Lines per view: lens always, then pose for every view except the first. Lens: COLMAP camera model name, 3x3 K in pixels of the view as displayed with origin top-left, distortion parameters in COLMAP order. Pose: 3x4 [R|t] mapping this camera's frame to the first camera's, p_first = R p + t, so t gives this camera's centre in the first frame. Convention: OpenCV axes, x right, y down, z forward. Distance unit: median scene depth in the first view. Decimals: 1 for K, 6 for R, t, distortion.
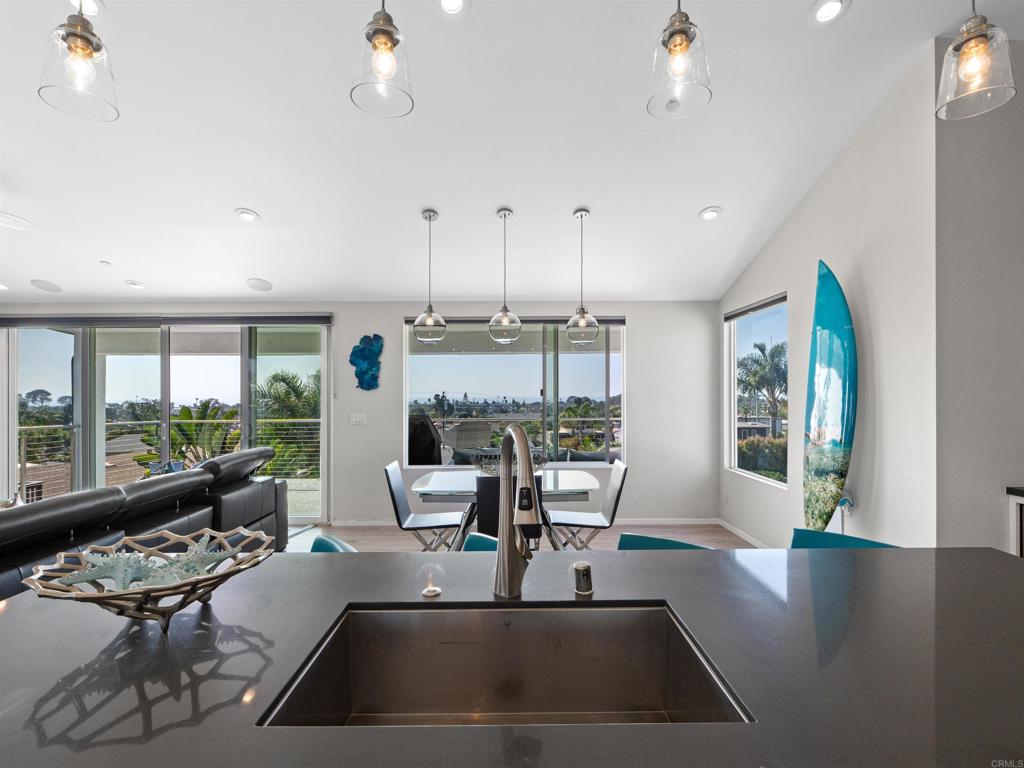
lens RADIAL K [[492.2, 0, 512.7], [0, 492.2, 387.9], [0, 0, 1]] dist [-0.006990, -0.000154]
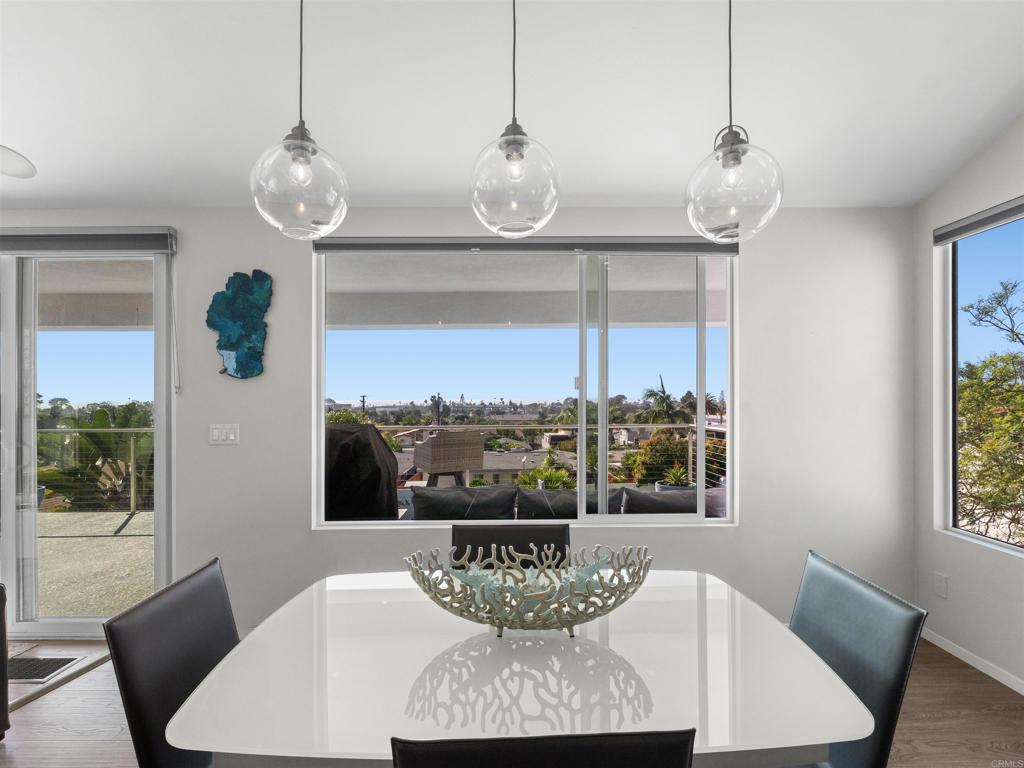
lens RADIAL K [[492.2, 0, 513.3], [0, 492.2, 387.4], [0, 0, 1]] dist [-0.006990, -0.000154]
pose [[0.999962, -0.001364, 0.008648, -0.015244], [0.001398, 0.999991, -0.003932, 0.016163], [-0.008643, 0.003944, 0.999955, 0.480651]]
